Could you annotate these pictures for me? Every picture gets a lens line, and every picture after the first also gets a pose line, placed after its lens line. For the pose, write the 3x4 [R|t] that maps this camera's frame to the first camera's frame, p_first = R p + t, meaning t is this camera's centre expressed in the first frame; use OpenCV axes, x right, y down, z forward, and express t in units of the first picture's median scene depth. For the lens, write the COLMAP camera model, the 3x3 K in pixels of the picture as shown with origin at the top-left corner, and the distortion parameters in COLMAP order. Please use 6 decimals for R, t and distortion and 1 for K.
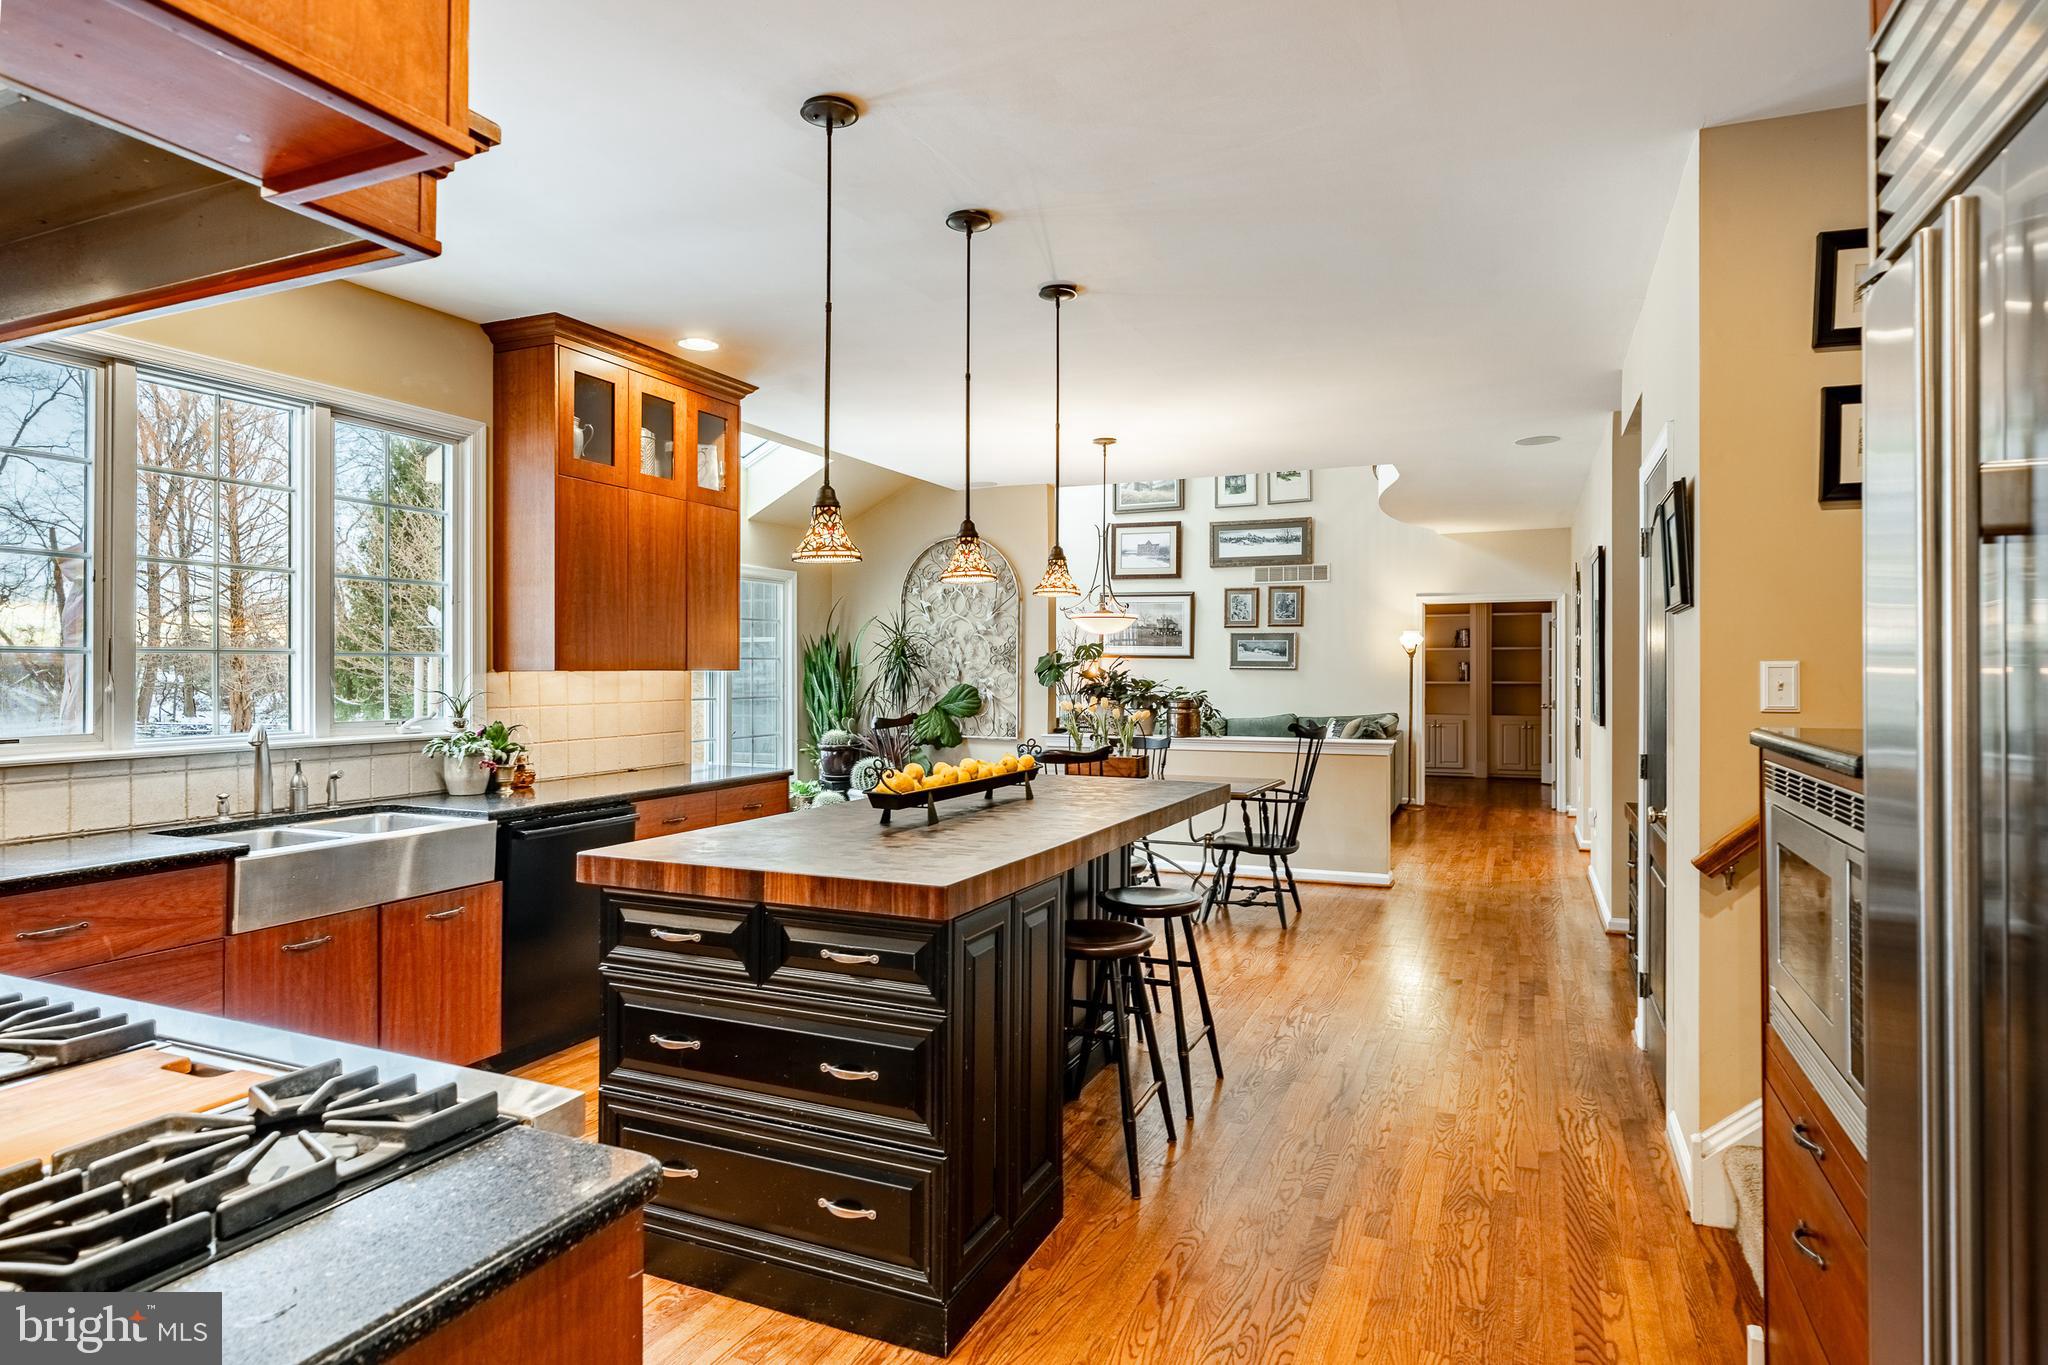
lens RADIAL K [[1146.4, 0, 1028.3], [0, 1146.4, 673.1], [0, 0, 1]] dist [-0.014231, -0.001757]
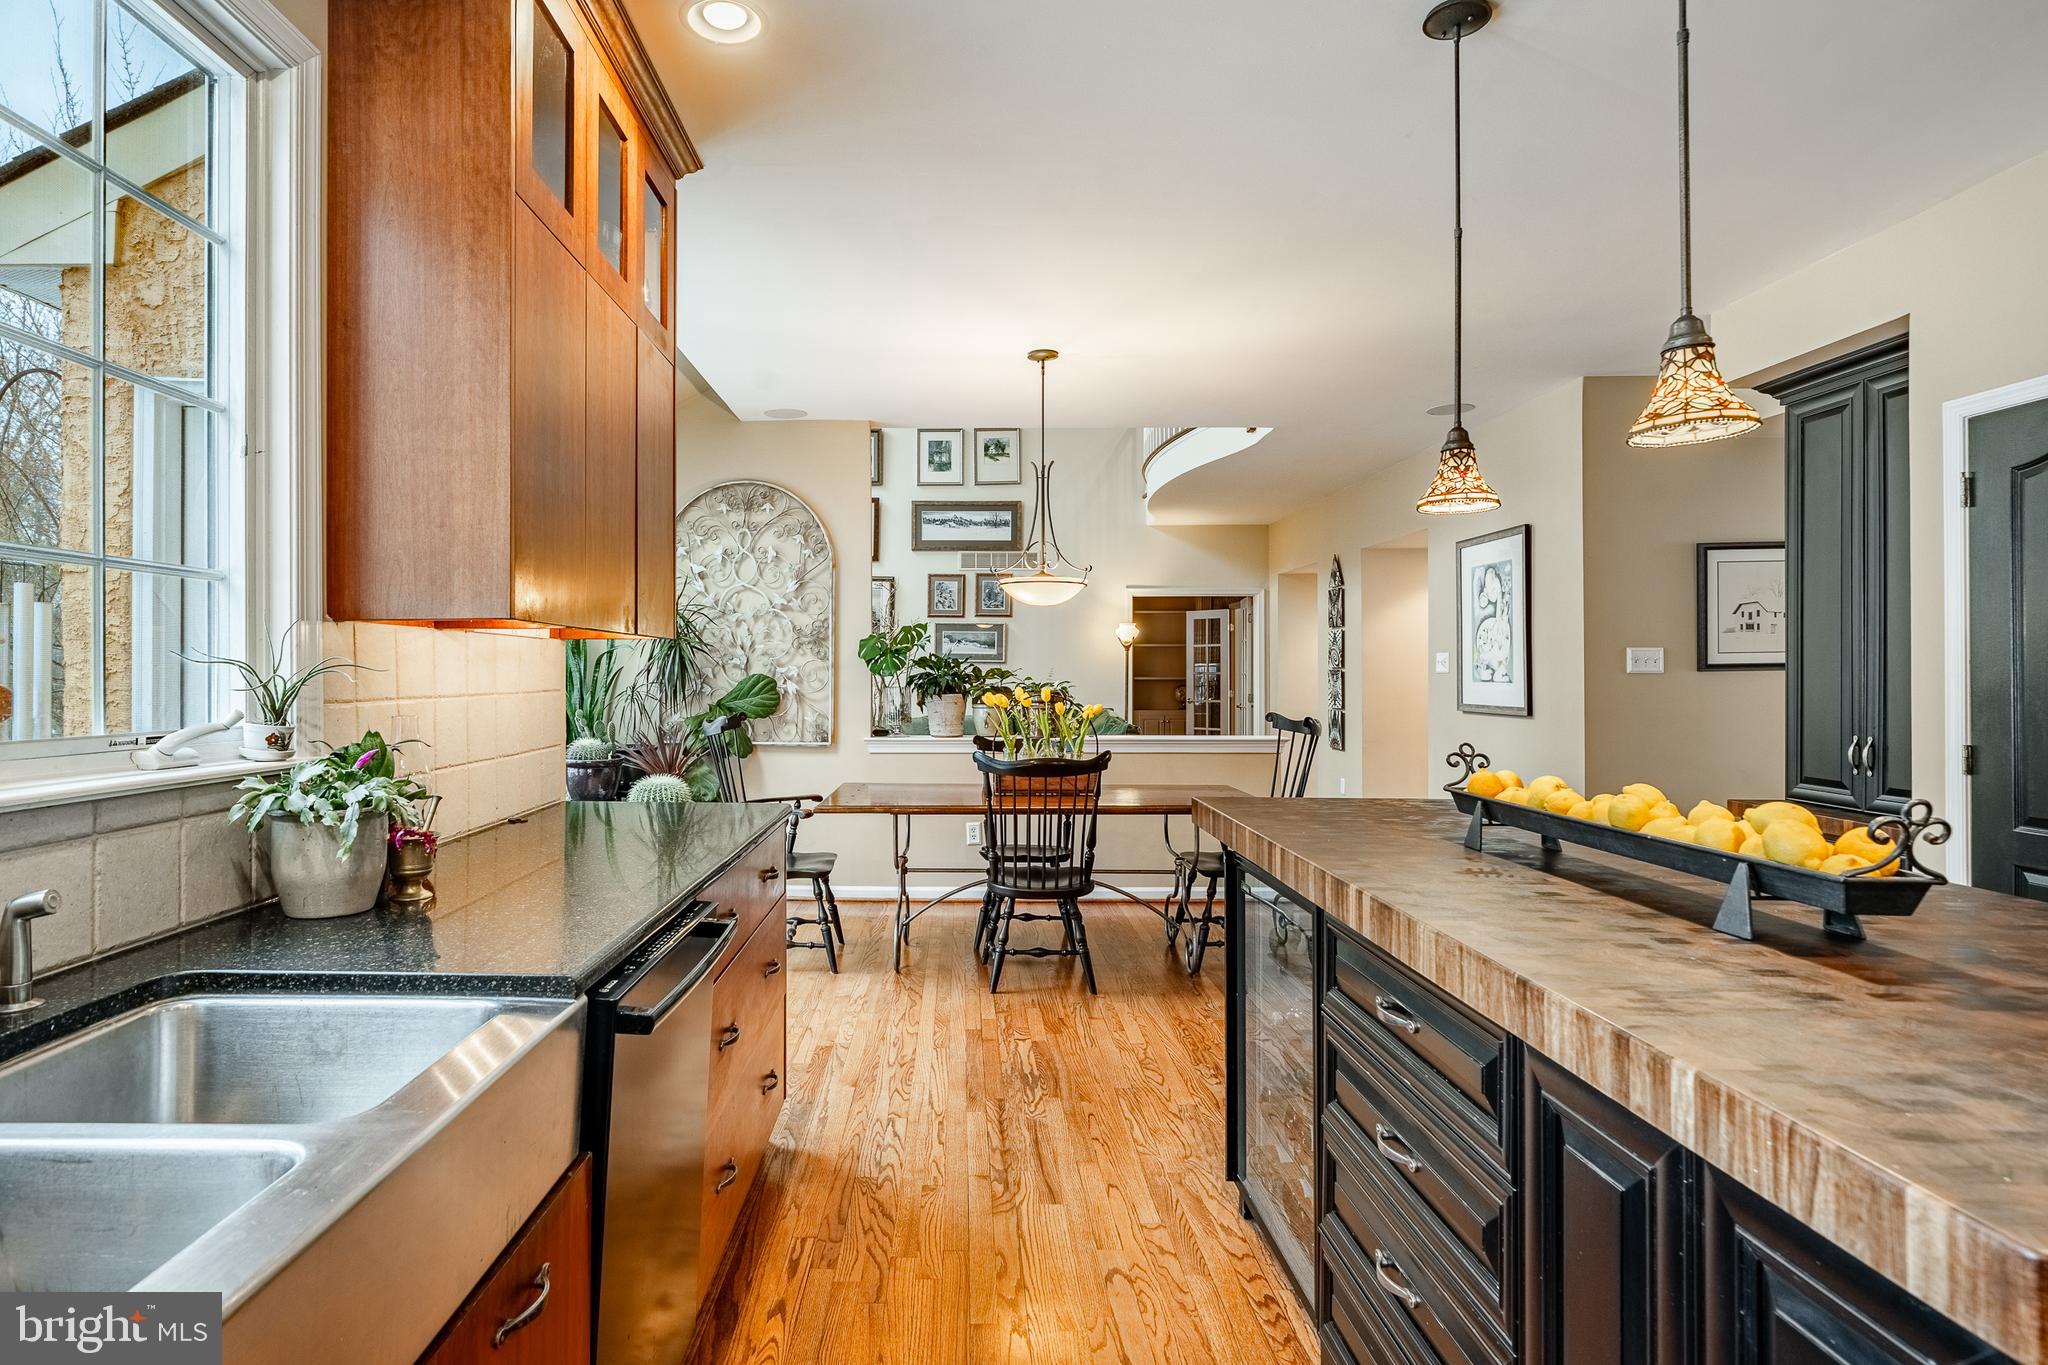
lens RADIAL K [[1128.9, 0, 1011.4], [0, 1128.9, 667.3], [0, 0, 1]] dist [-0.004418, 0.000111]
pose [[0.920347, 0.002693, 0.391093, -0.191752], [-0.000261, 0.999980, -0.006270, 0.009505], [-0.391102, 0.005669, 0.920330, 0.240020]]
